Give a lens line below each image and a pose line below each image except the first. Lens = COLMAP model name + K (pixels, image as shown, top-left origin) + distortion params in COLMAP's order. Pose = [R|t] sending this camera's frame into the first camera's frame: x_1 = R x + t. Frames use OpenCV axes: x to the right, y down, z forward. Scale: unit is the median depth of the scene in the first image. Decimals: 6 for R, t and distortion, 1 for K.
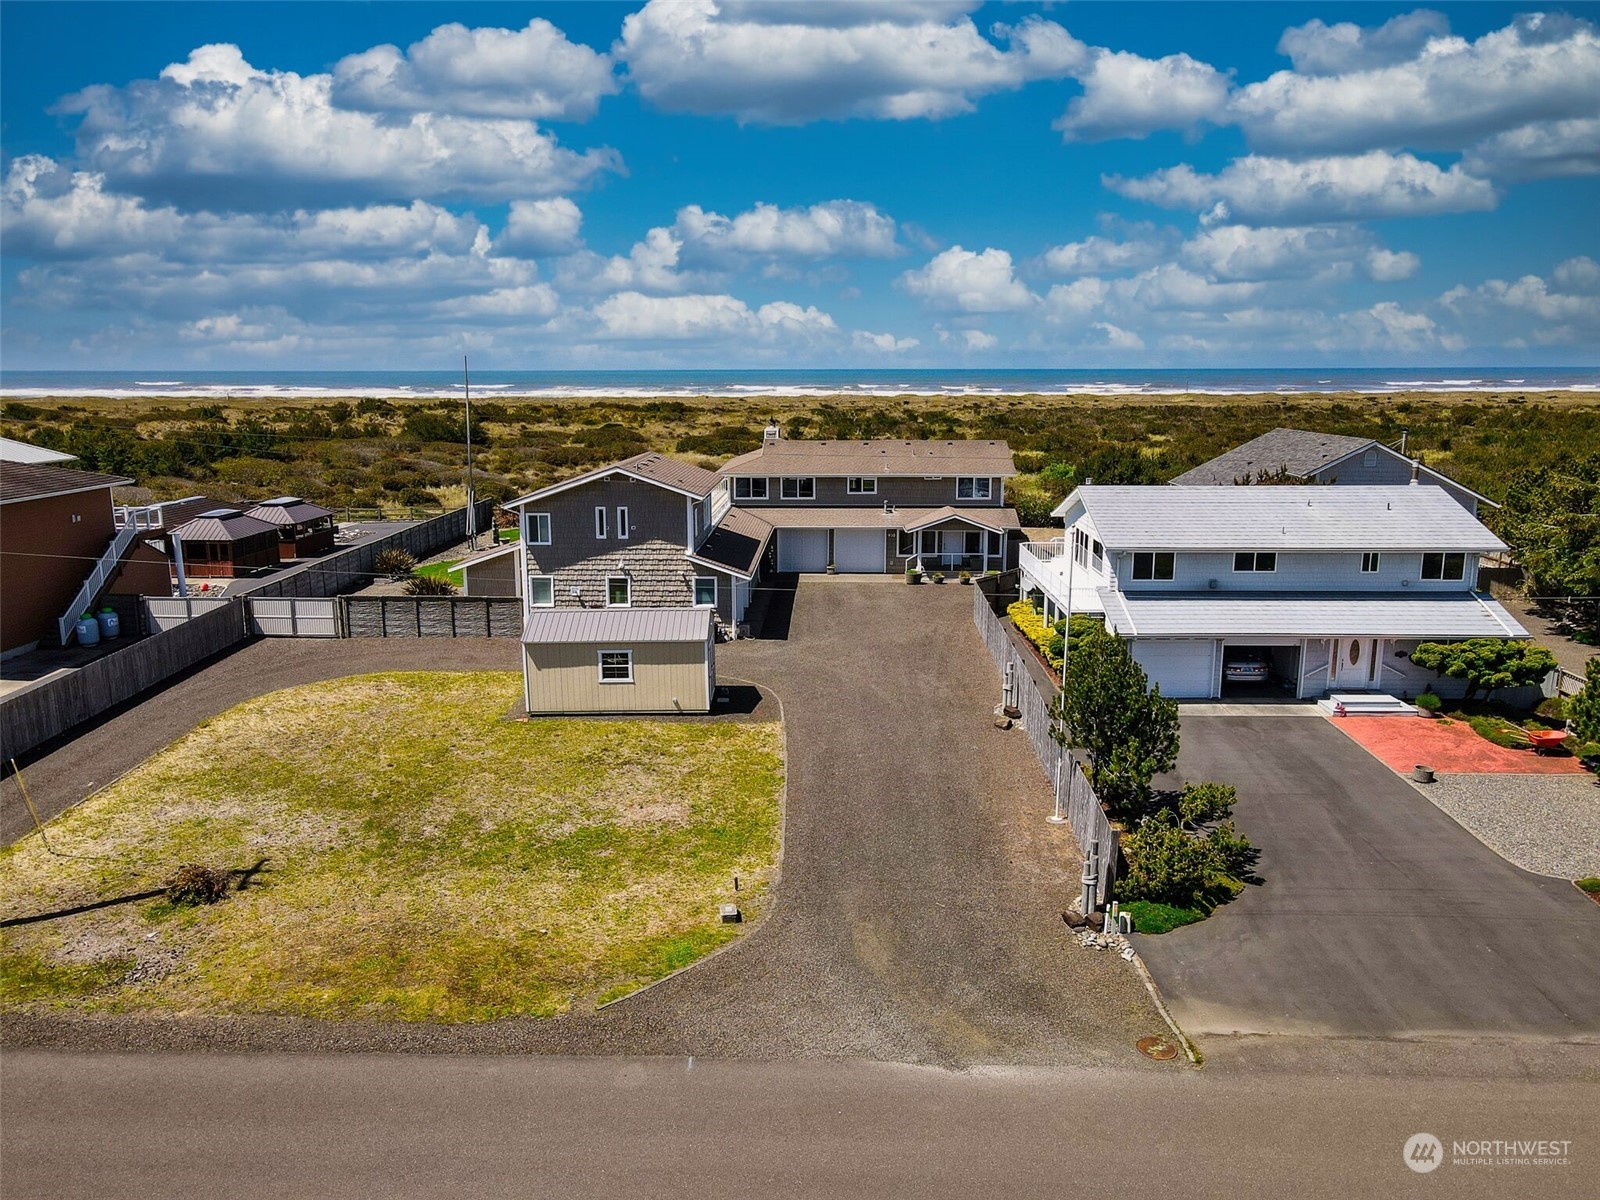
lens RADIAL K [[1177.6, 0, 792.5], [0, 1177.6, 598.1], [0, 0, 1]] dist [-0.003219, 0.046926]
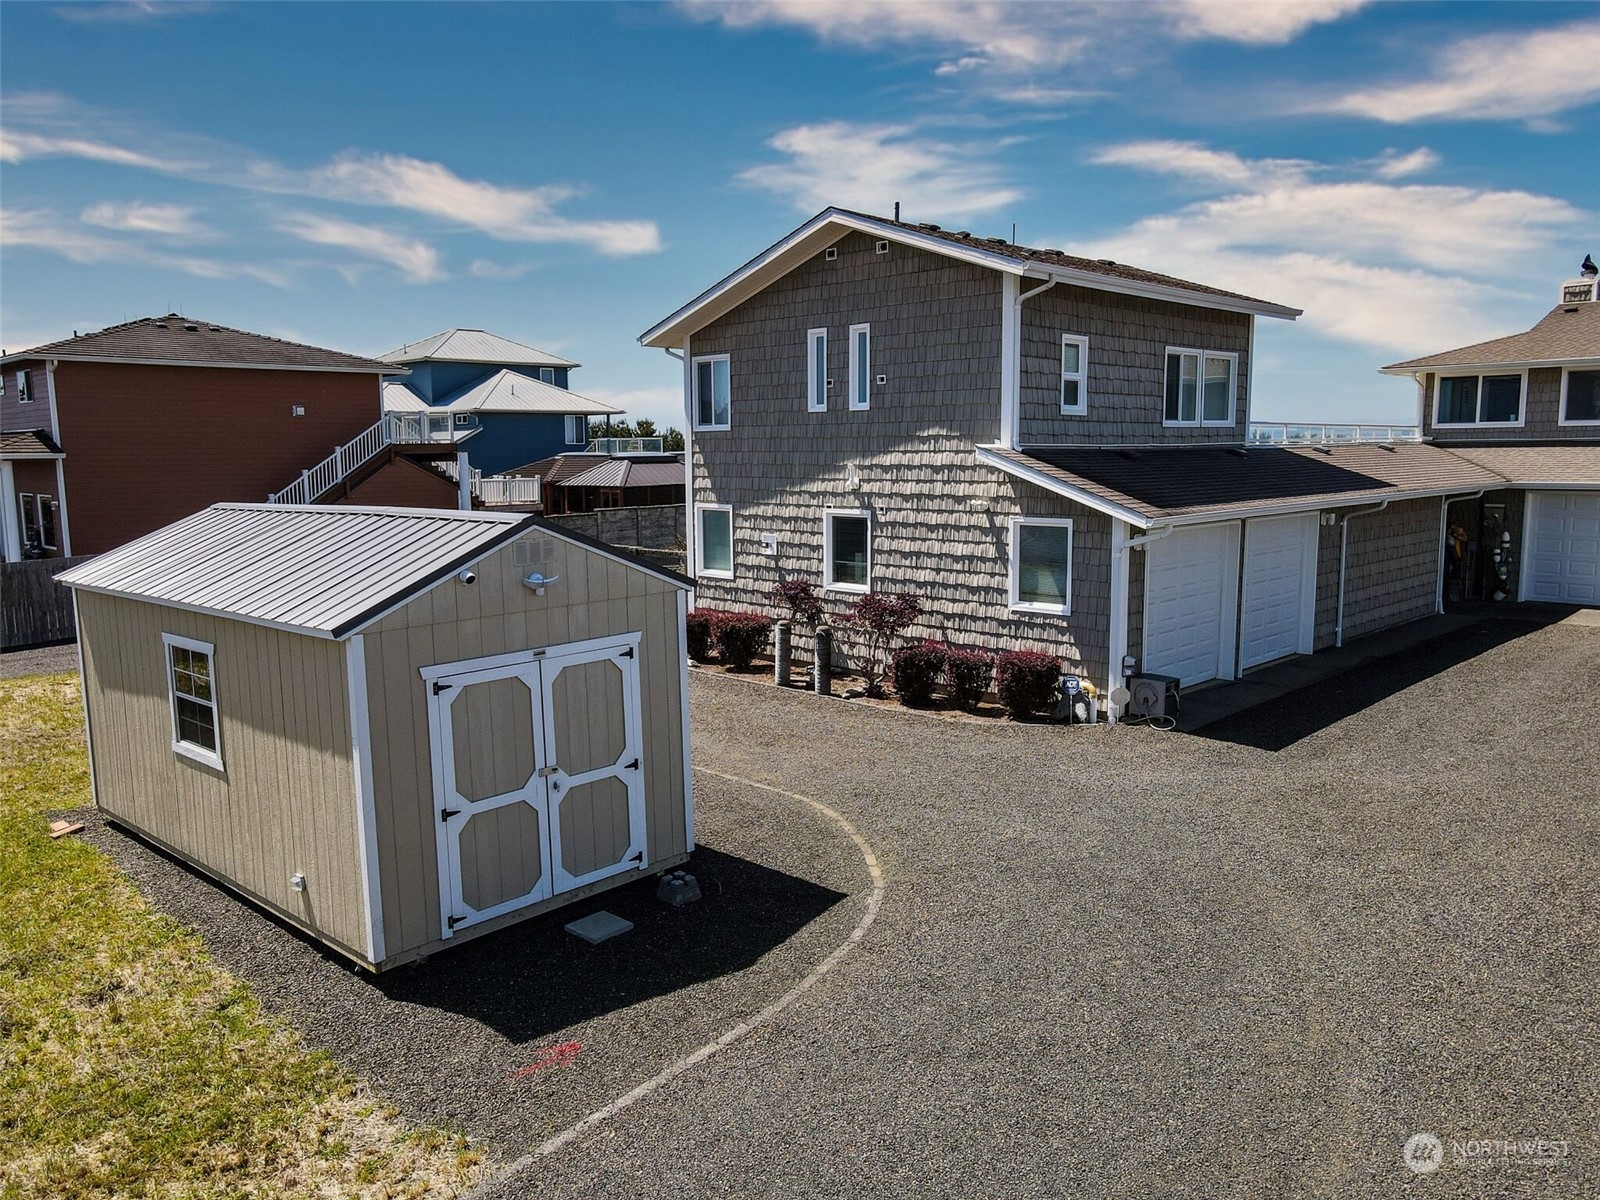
lens RADIAL K [[1180.3, 0, 791.0], [0, 1180.3, 602.2], [0, 0, 1]] dist [0.000889, 0.005640]
pose [[0.734518, 0.084815, -0.673268, 0.099370], [-0.123615, 0.992281, -0.009858, 0.017027], [0.667235, 0.090467, 0.739333, 0.700675]]
